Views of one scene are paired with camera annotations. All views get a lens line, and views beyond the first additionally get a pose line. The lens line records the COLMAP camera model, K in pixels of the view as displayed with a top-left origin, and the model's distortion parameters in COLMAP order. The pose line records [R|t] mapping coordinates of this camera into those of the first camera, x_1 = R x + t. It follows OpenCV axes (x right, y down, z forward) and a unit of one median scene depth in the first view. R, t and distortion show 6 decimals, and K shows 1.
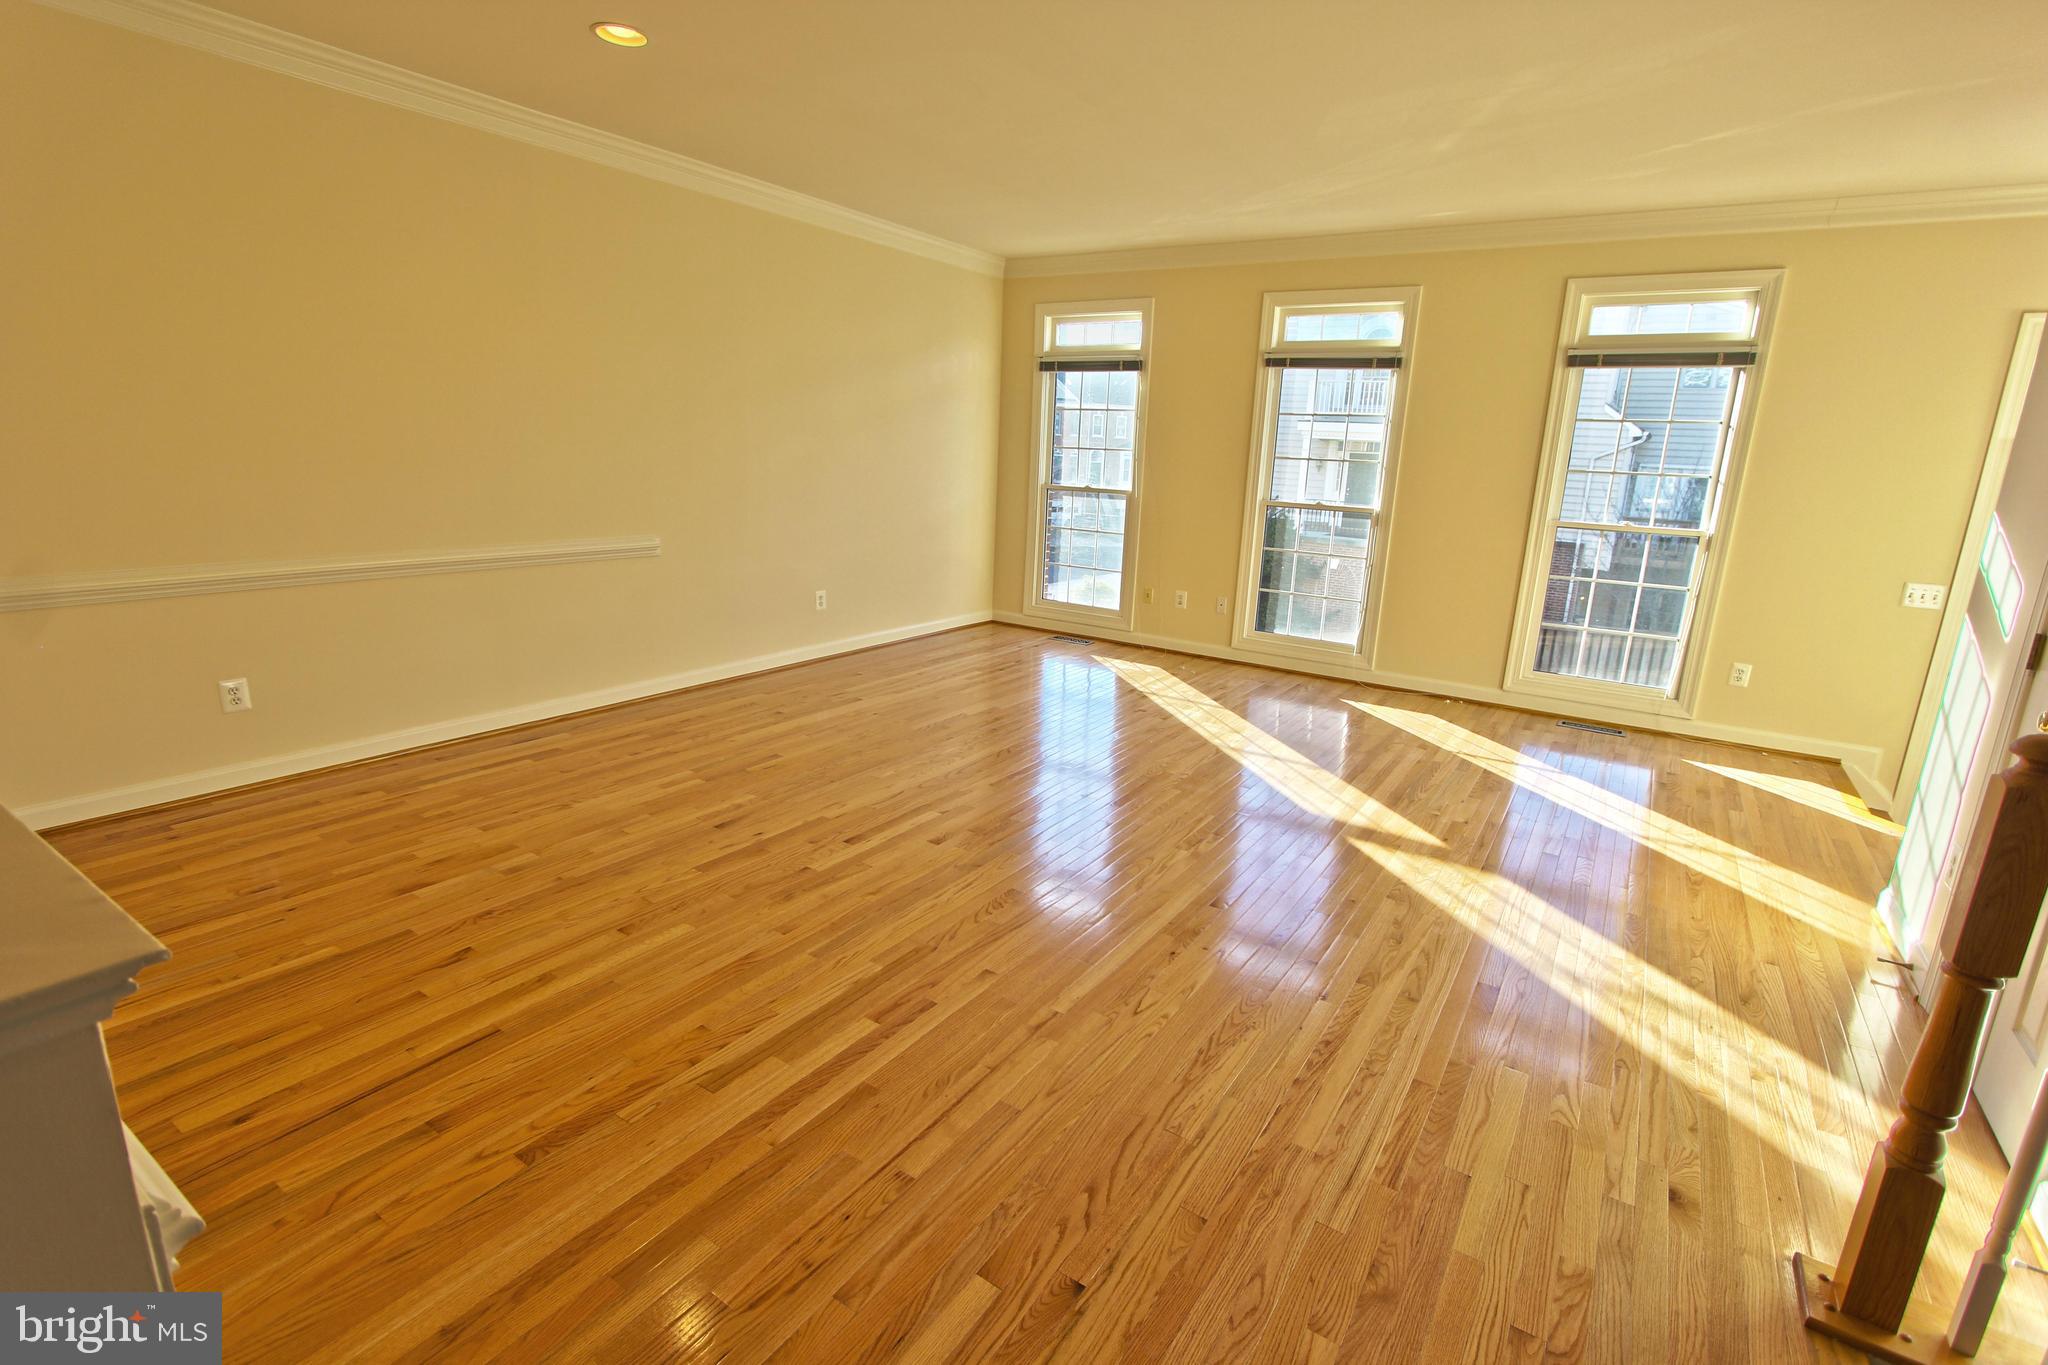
lens RADIAL K [[942.7, 0, 1038.8], [0, 942.7, 677.1], [0, 0, 1]] dist [-0.018493, 0.003430]
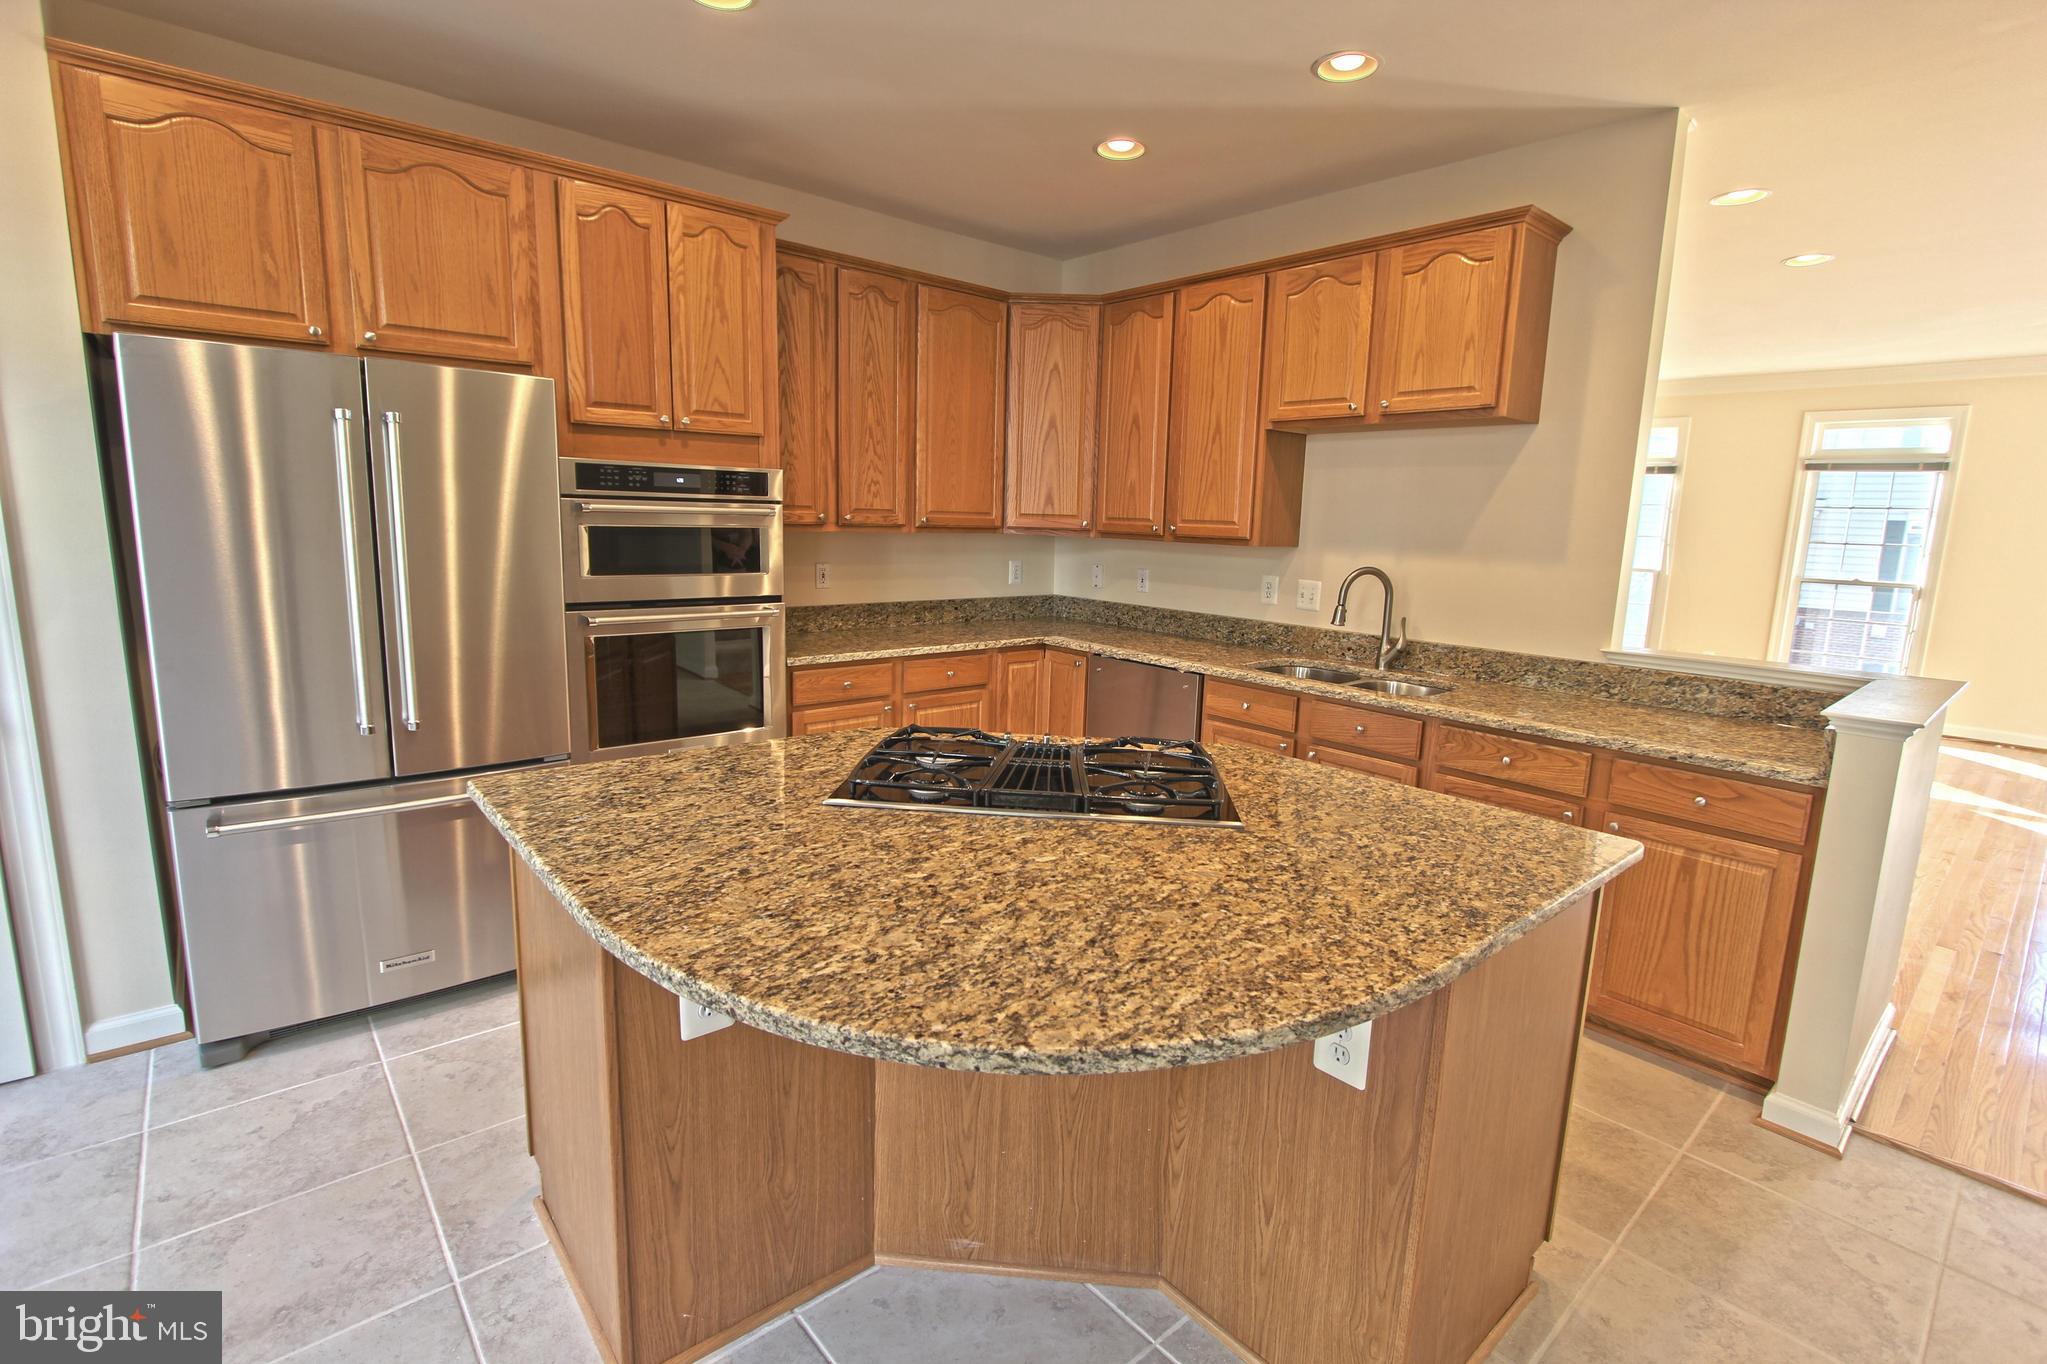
lens RADIAL K [[942.3, 0, 1032.9], [0, 942.3, 674.1], [0, 0, 1]] dist [-0.018493, 0.003430]
pose [[0.962138, 0.028762, -0.271040, -0.482683], [-0.050794, 0.995917, -0.074624, 0.097306], [0.267787, 0.085566, 0.959671, -0.517011]]
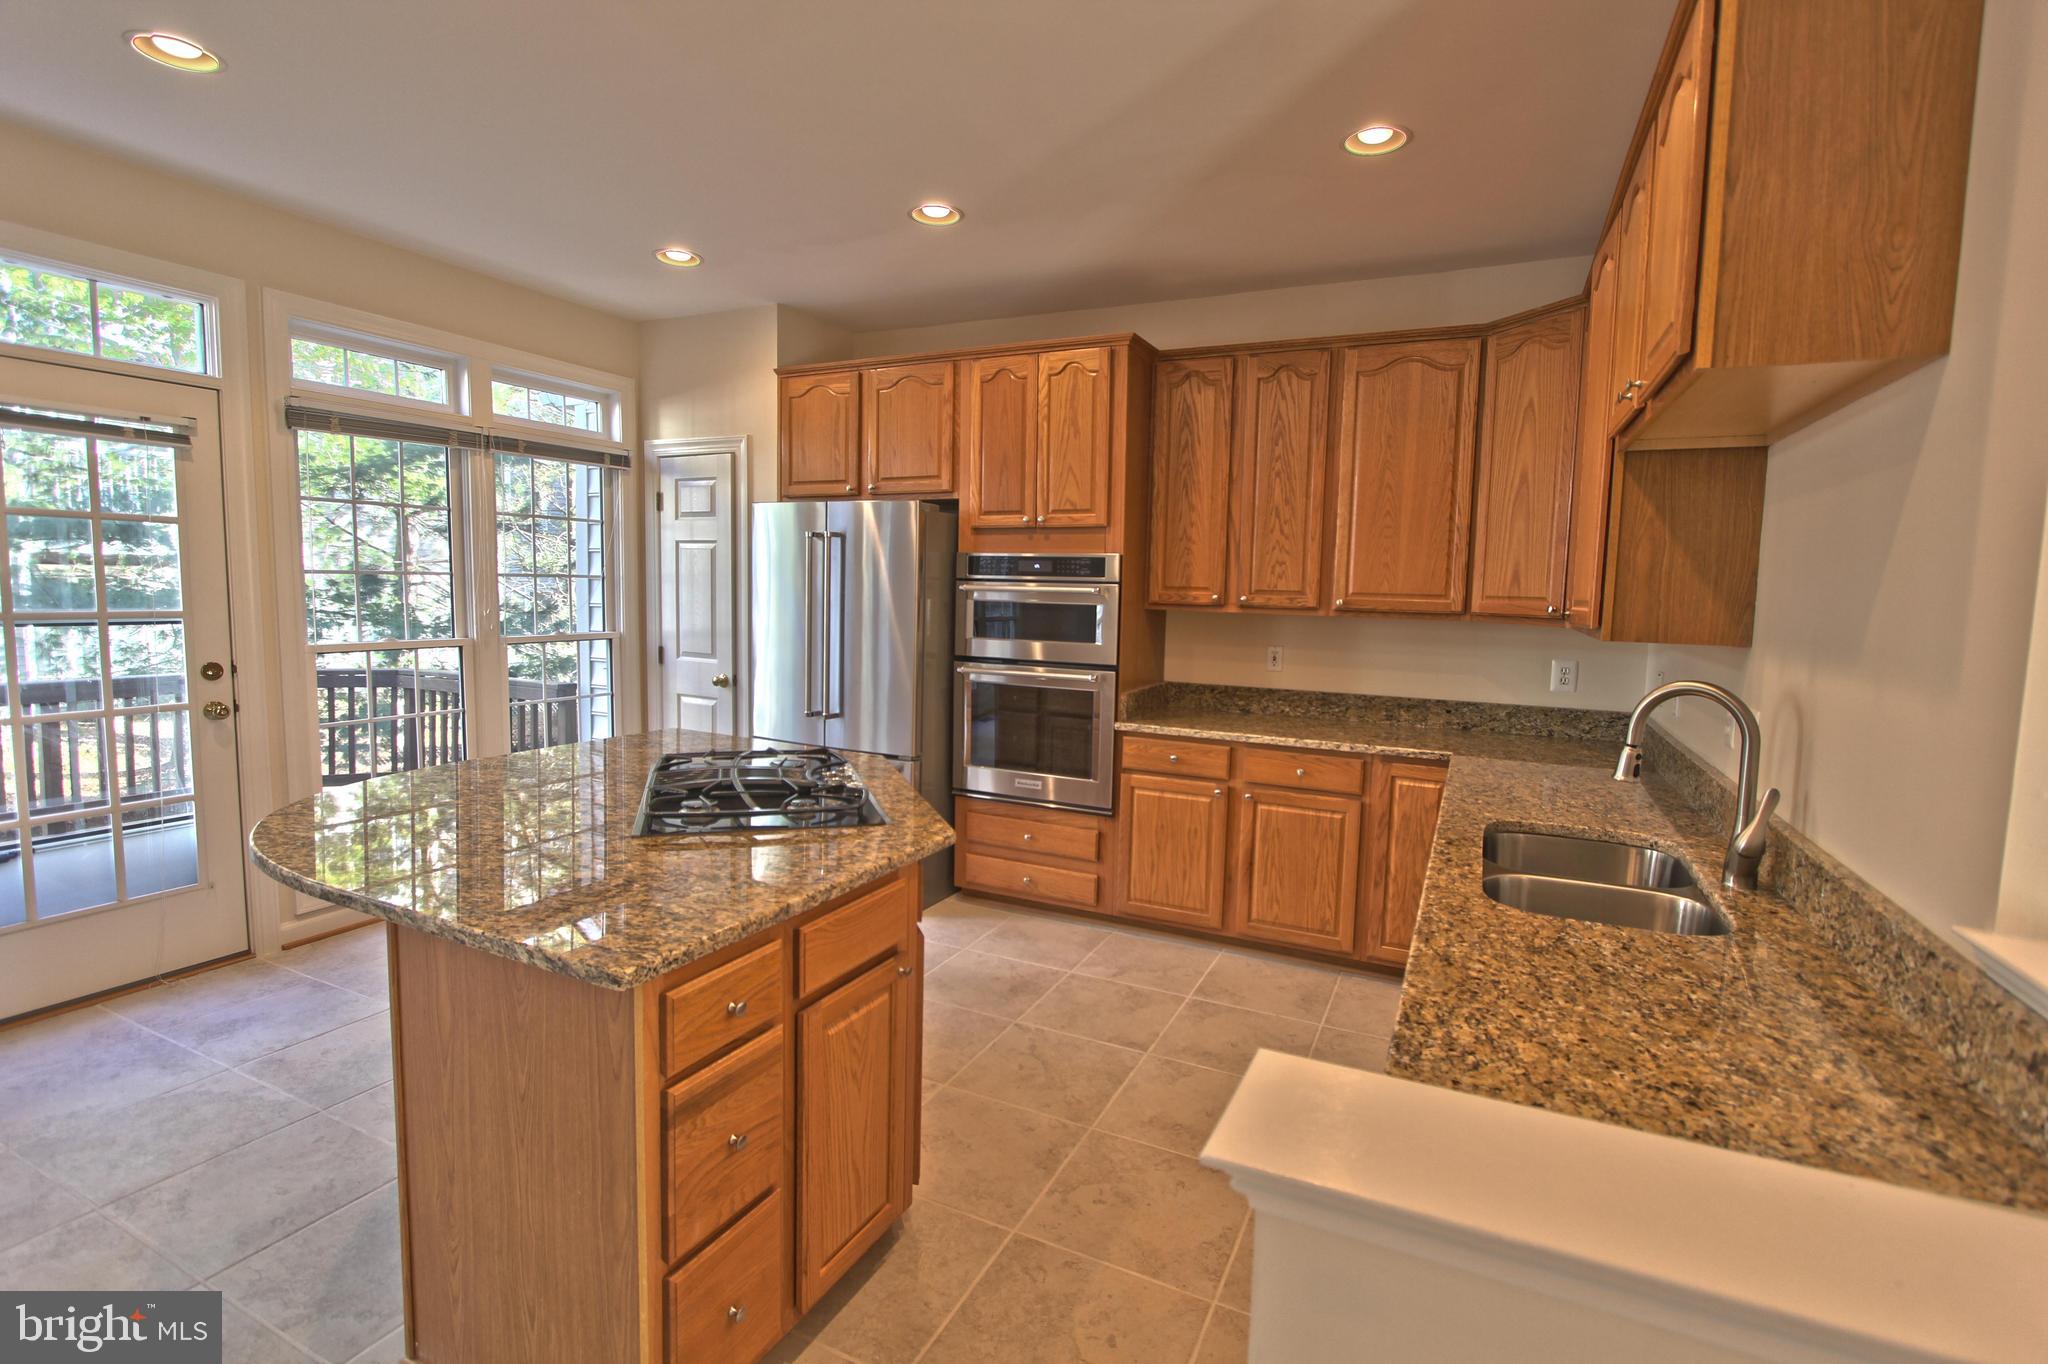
lens RADIAL K [[942.7, 0, 1033.6], [0, 942.7, 674.3], [0, 0, 1]] dist [-0.018493, 0.003430]
pose [[0.129721, 0.052286, -0.990171, -0.095718], [-0.253544, 0.967159, 0.017854, 0.008393], [0.958586, 0.248736, 0.138717, -0.081251]]
